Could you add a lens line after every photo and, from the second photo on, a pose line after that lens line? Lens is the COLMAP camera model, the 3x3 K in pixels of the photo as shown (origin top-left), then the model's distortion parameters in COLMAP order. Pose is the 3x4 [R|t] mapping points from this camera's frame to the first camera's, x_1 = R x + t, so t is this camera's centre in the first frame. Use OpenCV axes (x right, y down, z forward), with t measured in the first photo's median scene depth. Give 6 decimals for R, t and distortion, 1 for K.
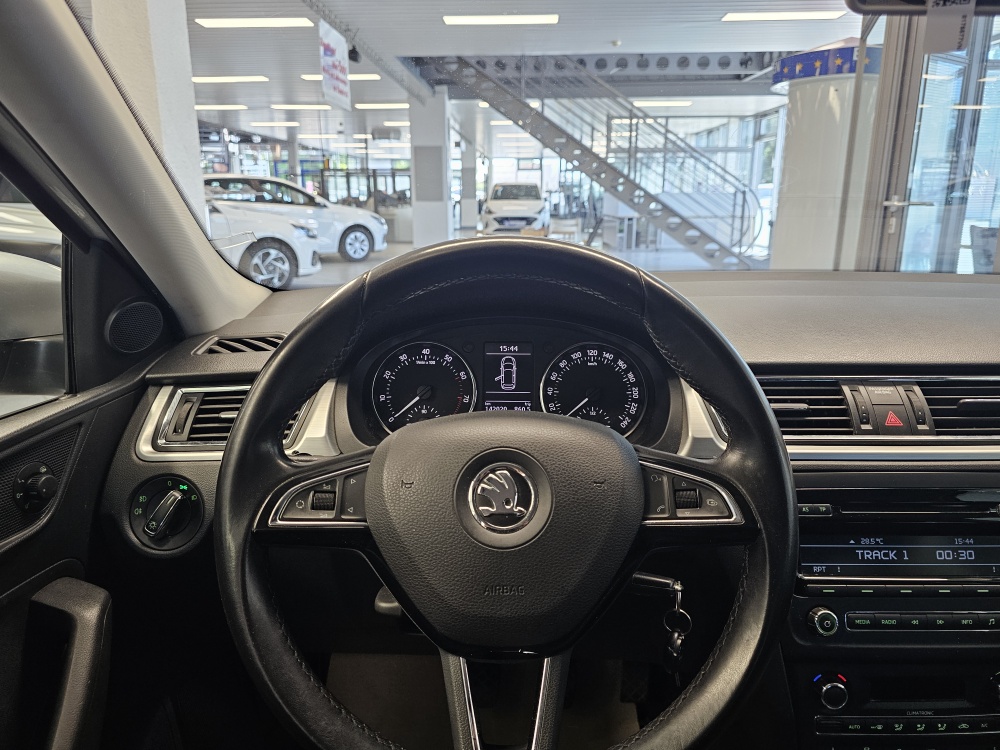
lens RADIAL K [[677.4, 0, 502.5], [0, 677.4, 367.6], [0, 0, 1]] dist [0.063433, -0.077942]
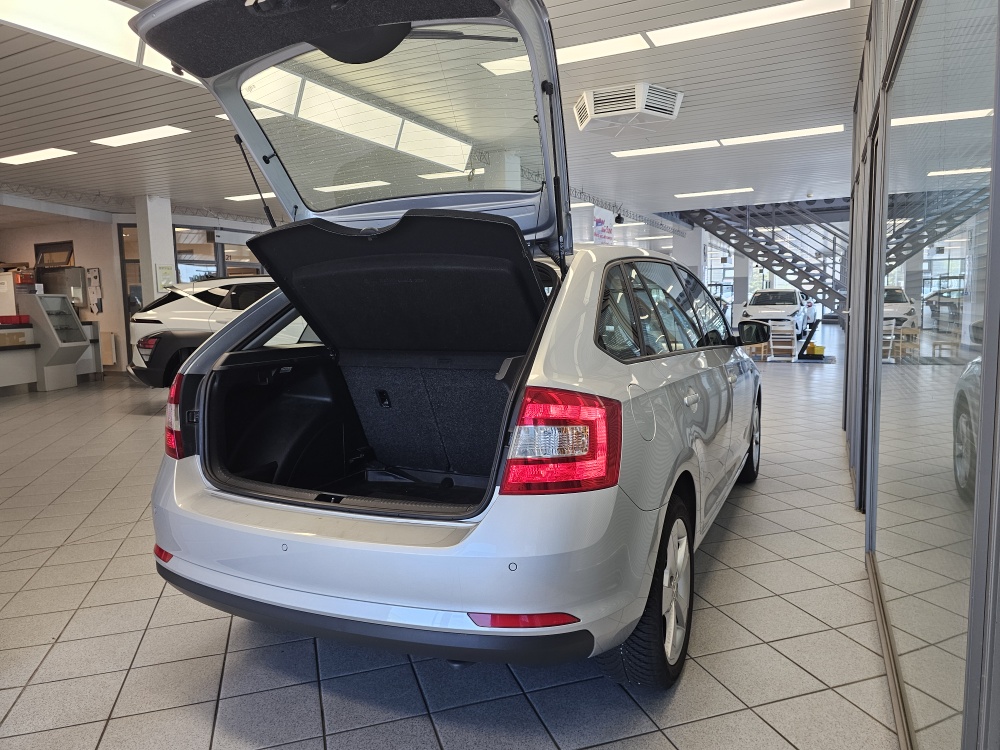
lens RADIAL K [[686.1, 0, 501.4], [0, 686.1, 363.4], [0, 0, 1]] dist [0.052284, -0.088482]
pose [[0.907843, 0.017792, -0.418933, 2.263947], [-0.083006, 0.986953, -0.137963, 1.176780], [0.411012, 0.160023, 0.897475, -5.171703]]
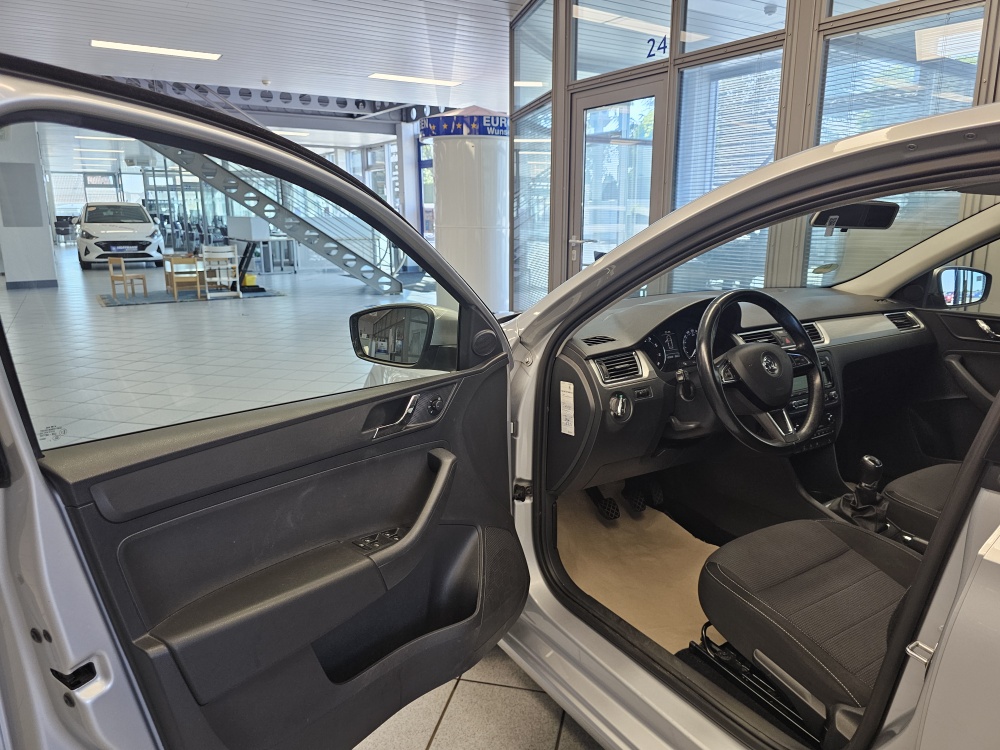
lens RADIAL K [[677.4, 0, 502.5], [0, 677.4, 367.6], [0, 0, 1]] dist [0.063433, -0.077942]
pose [[0.829328, -0.121805, 0.545324, -1.881837], [0.135099, 0.990706, 0.015828, -0.020417], [-0.542183, 0.060546, 0.838076, -0.738697]]
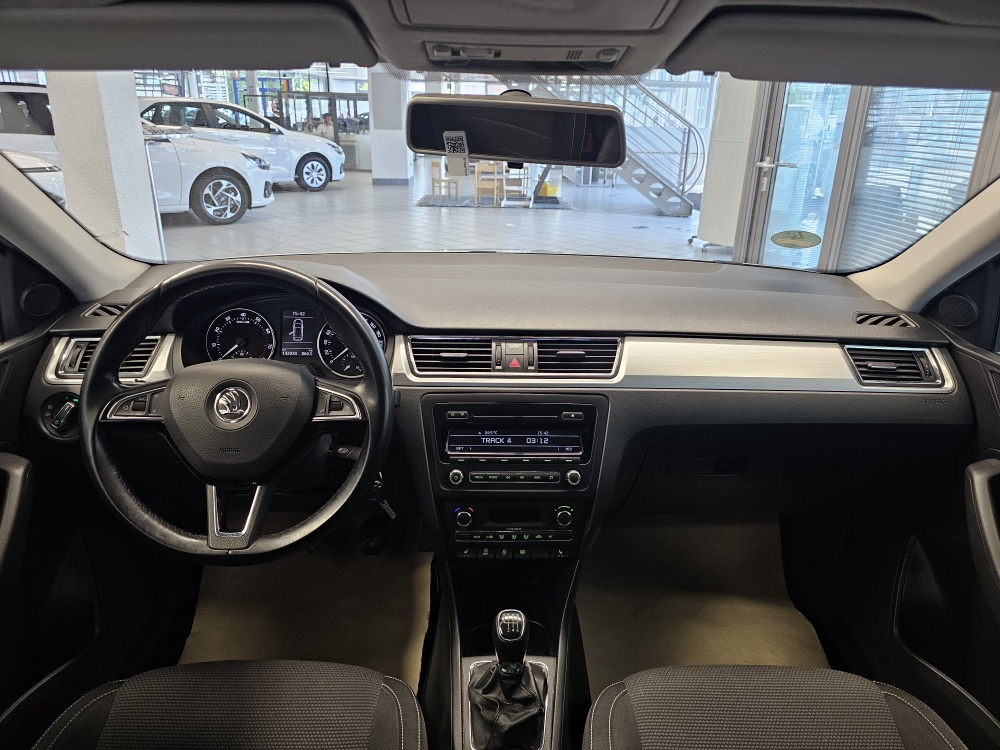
lens RADIAL K [[667.8, 0, 505.4], [0, 667.8, 370.8], [0, 0, 1]] dist [0.069161, -0.075686]
pose [[0.998879, 0.009047, 0.046468, 0.415469], [-0.014093, 0.993895, 0.109428, -0.074308], [-0.045195, -0.109960, 0.992908, -0.555029]]
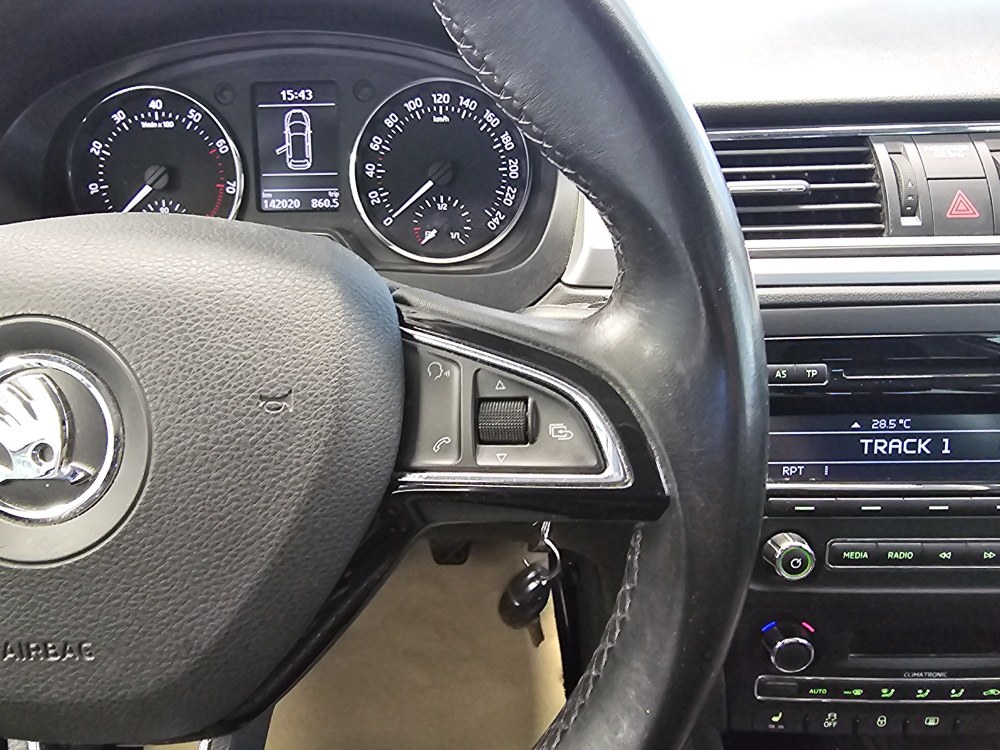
lens RADIAL K [[675.2, 0, 464.1], [0, 675.2, 367.5], [0, 0, 1]] dist [0.000209, -0.002070]
pose [[0.999589, -0.019652, -0.020864, 0.162466], [0.025023, 0.953338, 0.300865, 0.024182], [0.013978, -0.301263, 0.953439, 0.393956]]
